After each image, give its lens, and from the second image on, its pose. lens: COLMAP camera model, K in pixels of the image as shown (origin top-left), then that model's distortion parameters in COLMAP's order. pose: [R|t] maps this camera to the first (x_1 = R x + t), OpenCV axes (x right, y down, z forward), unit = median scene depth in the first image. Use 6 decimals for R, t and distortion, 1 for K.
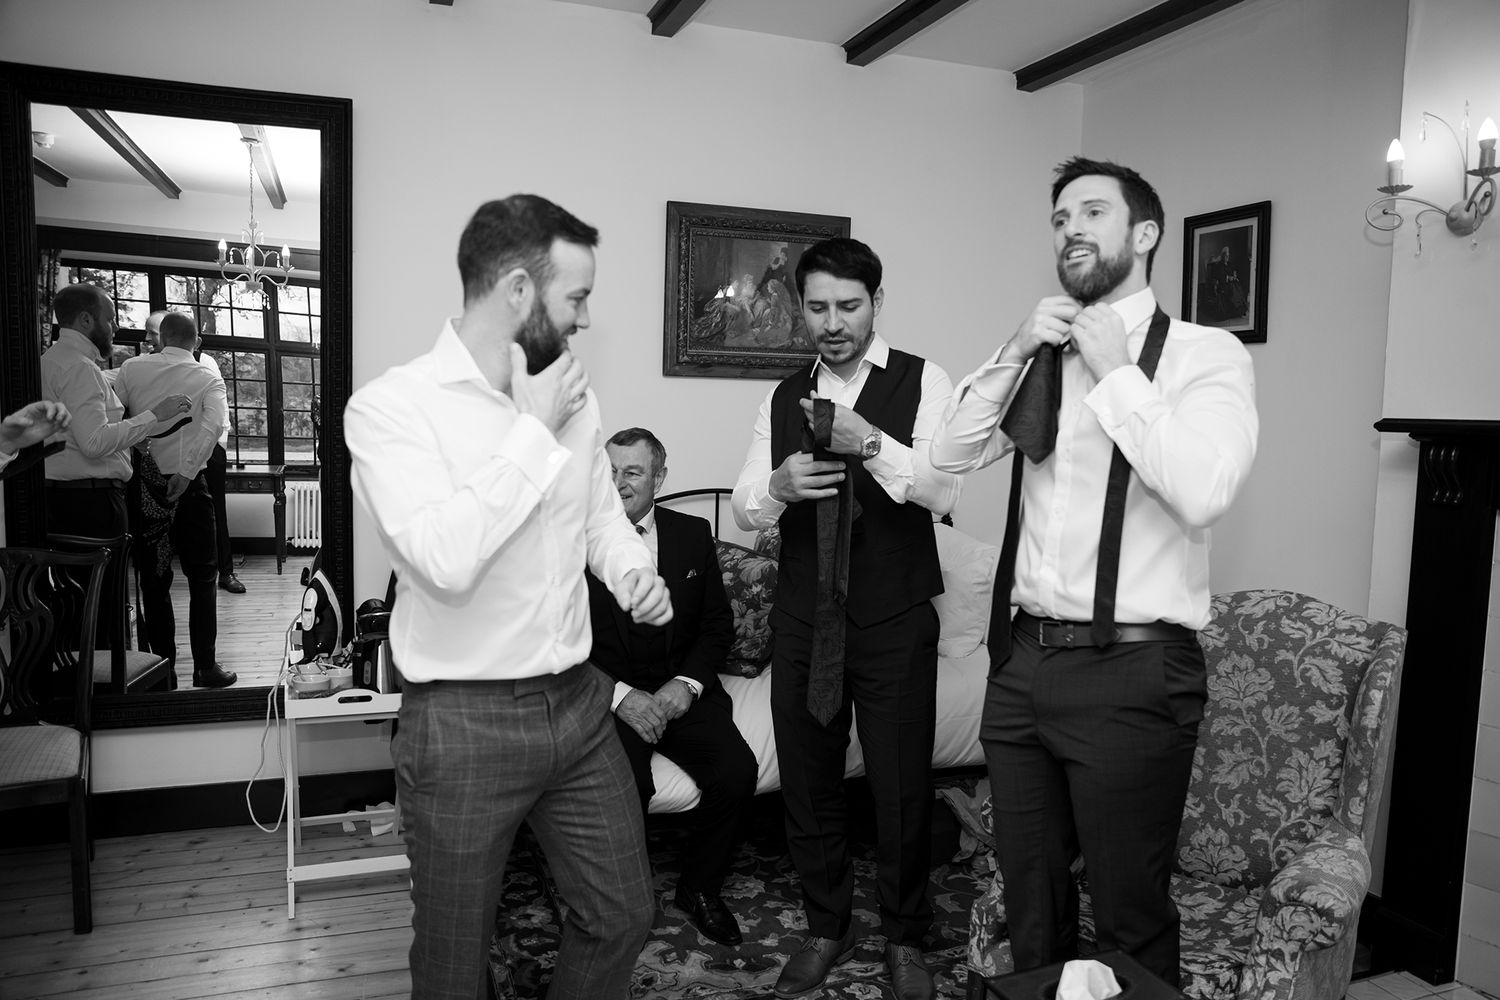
lens RADIAL K [[1070.9, 0, 754.2], [0, 1070.9, 499.3], [0, 0, 1]] dist [-0.046972, 0.029586]
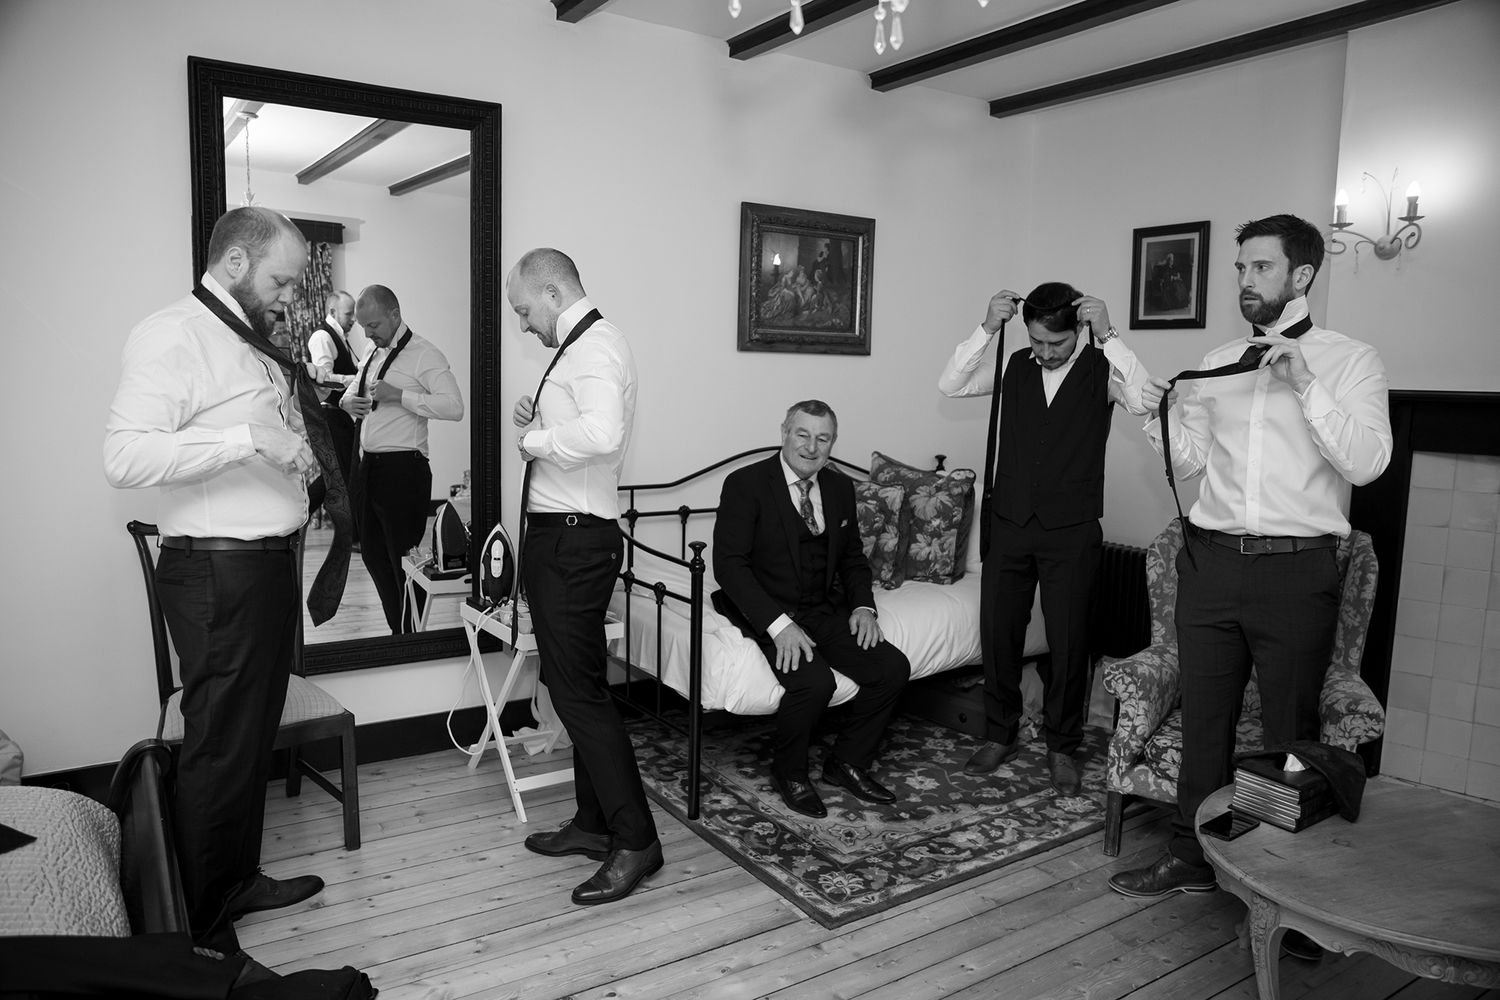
lens RADIAL K [[1070.9, 0, 679.7], [0, 1070.9, 490.8], [0, 0, 1]] dist [-0.046972, 0.029586]
pose [[0.974693, -0.027879, 0.221804, -0.515334], [0.020732, 0.999190, 0.034483, -0.004842], [-0.222586, -0.029012, 0.974481, -0.169325]]
